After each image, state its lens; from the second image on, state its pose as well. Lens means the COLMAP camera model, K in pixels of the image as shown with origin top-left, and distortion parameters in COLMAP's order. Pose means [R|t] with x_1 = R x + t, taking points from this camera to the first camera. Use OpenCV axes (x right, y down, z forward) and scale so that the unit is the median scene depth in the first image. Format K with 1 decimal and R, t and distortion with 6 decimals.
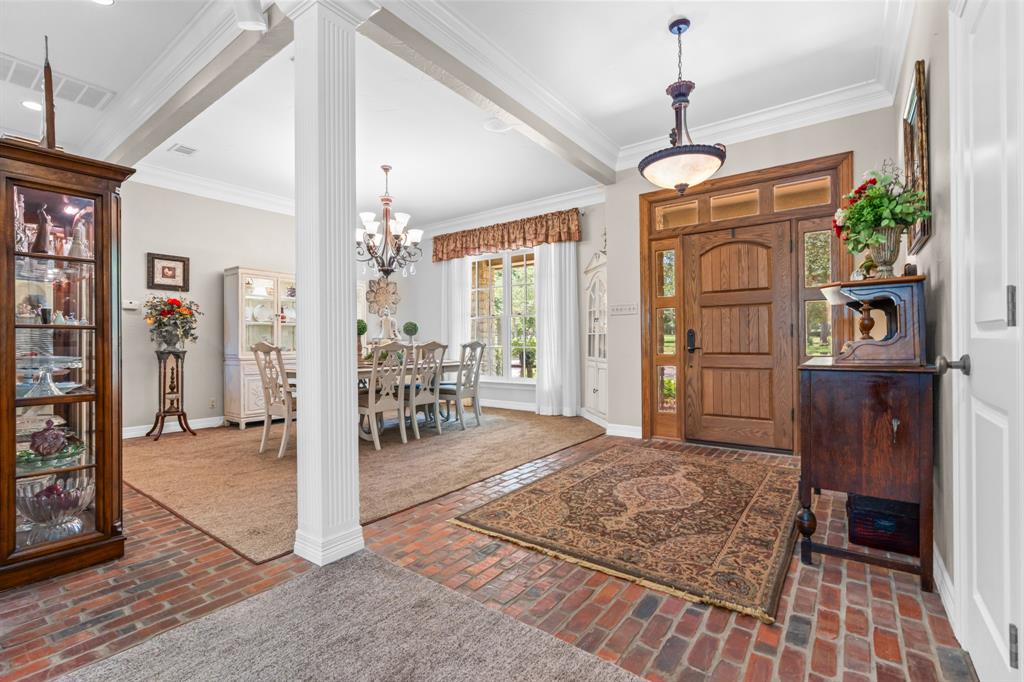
lens RADIAL K [[466.1, 0, 511.8], [0, 466.1, 344.8], [0, 0, 1]] dist [-0.002606, -0.000260]
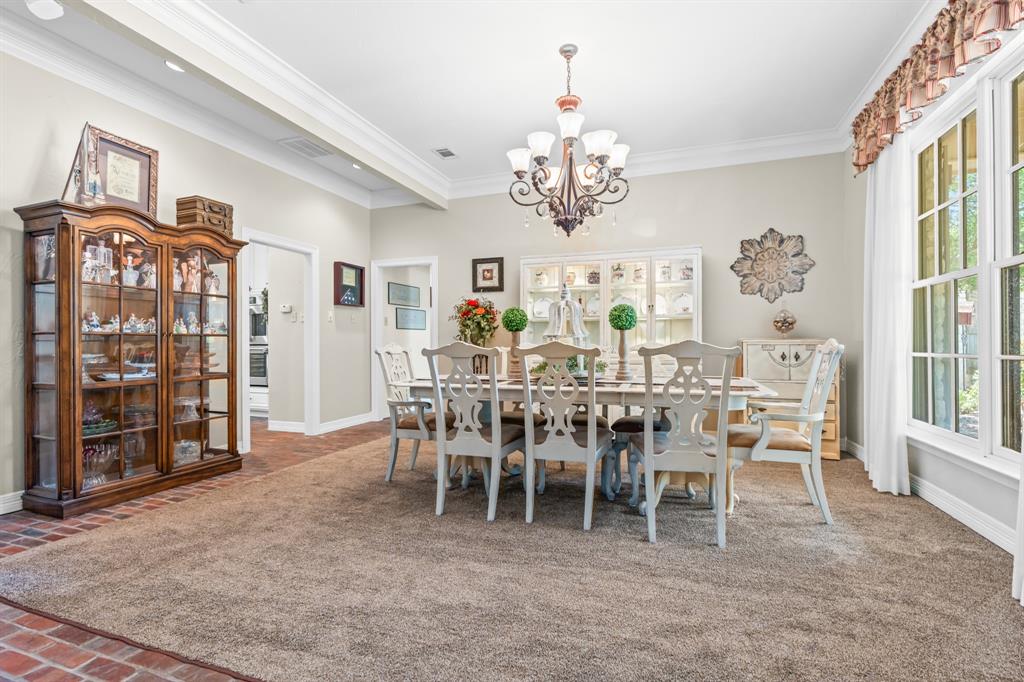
lens RADIAL K [[466.1, 0, 511.8], [0, 466.1, 344.8], [0, 0, 1]] dist [-0.002606, -0.000260]
pose [[0.289191, 0.009115, -0.957228, 0.285336], [-0.003442, 0.999958, 0.008482, -0.007321], [0.957265, 0.000842, 0.289210, 0.760617]]
